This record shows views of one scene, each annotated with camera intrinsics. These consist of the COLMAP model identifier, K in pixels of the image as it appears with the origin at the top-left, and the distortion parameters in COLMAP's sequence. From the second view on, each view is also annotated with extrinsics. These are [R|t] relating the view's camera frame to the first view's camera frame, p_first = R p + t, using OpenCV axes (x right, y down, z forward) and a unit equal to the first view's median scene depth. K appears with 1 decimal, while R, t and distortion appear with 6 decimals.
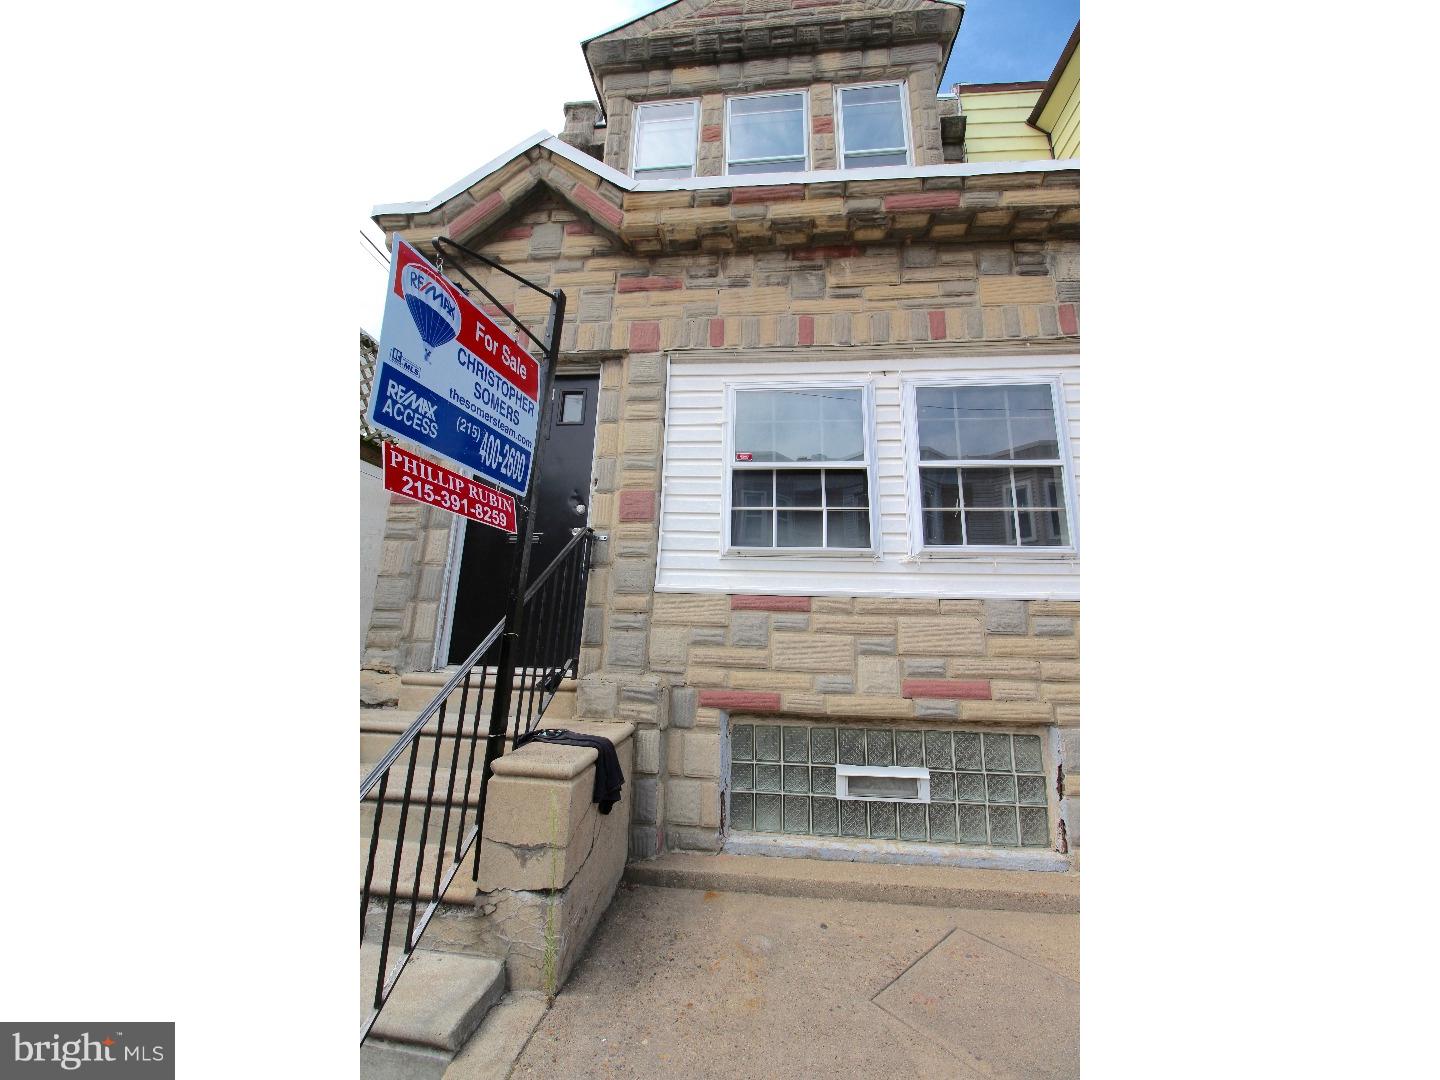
lens RADIAL K [[496.1, 0, 720.0], [0, 496.1, 540.0], [0, 0, 1]] dist [-0.024165, -0.000160]
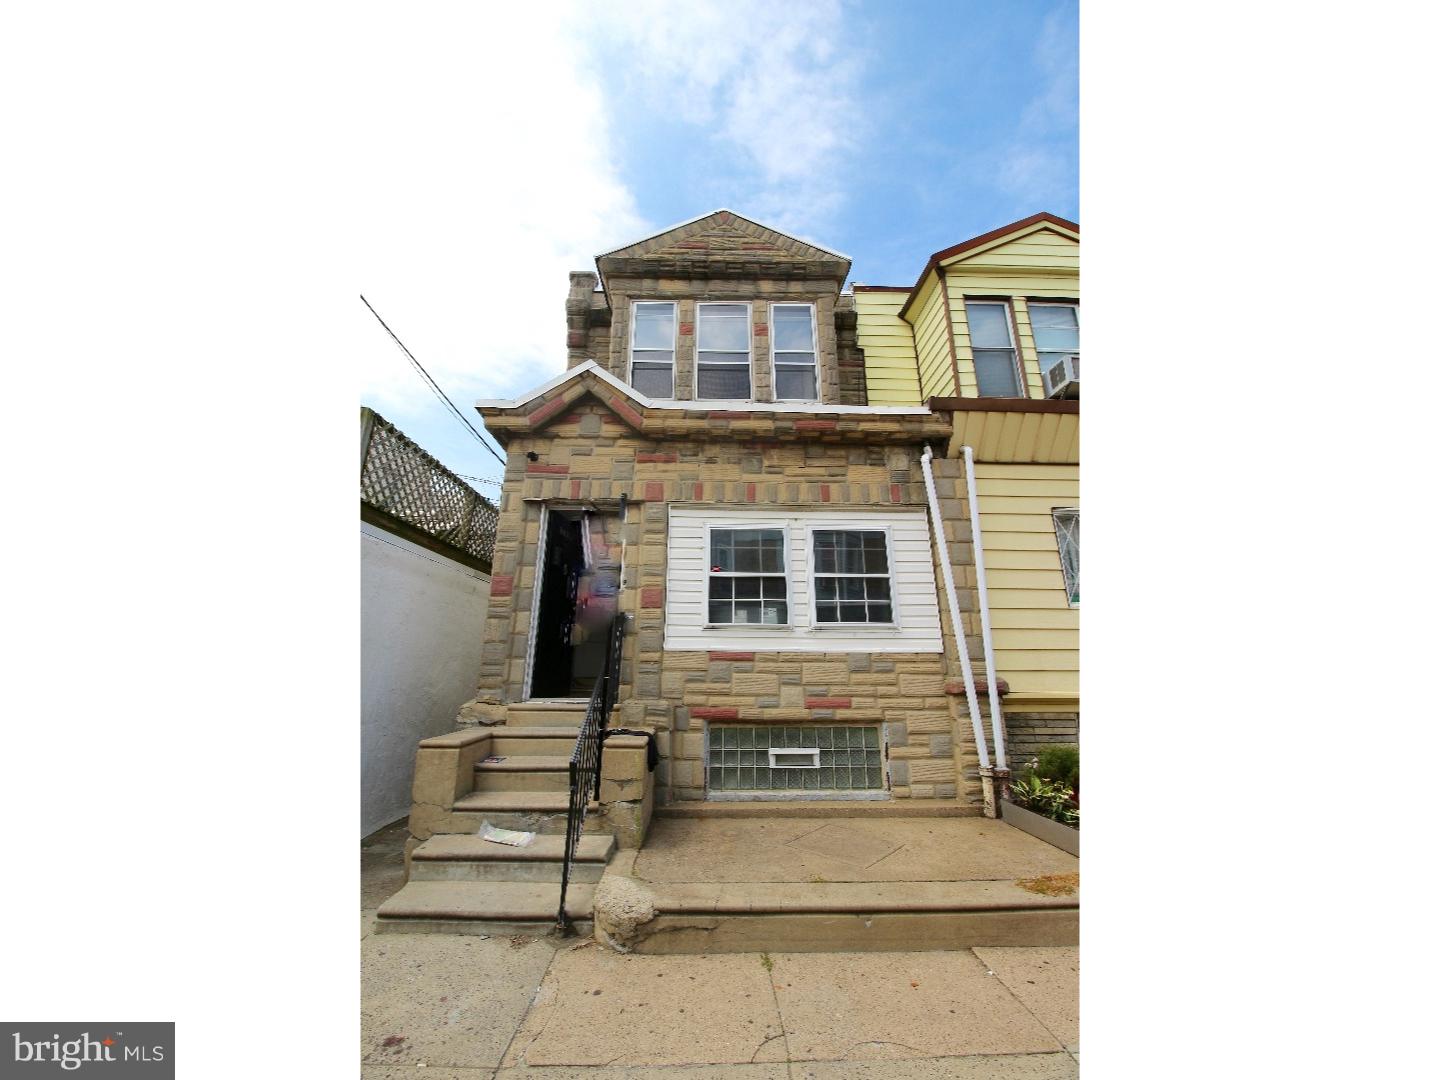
lens RADIAL K [[496.1, 0, 720.0], [0, 496.1, 540.0], [0, 0, 1]] dist [-0.024165, -0.000160]
pose [[0.992581, 0.010578, 0.121120, -0.146029], [-0.001955, 0.997468, -0.071092, -0.149003], [-0.121565, 0.070328, 0.990089, -0.711025]]
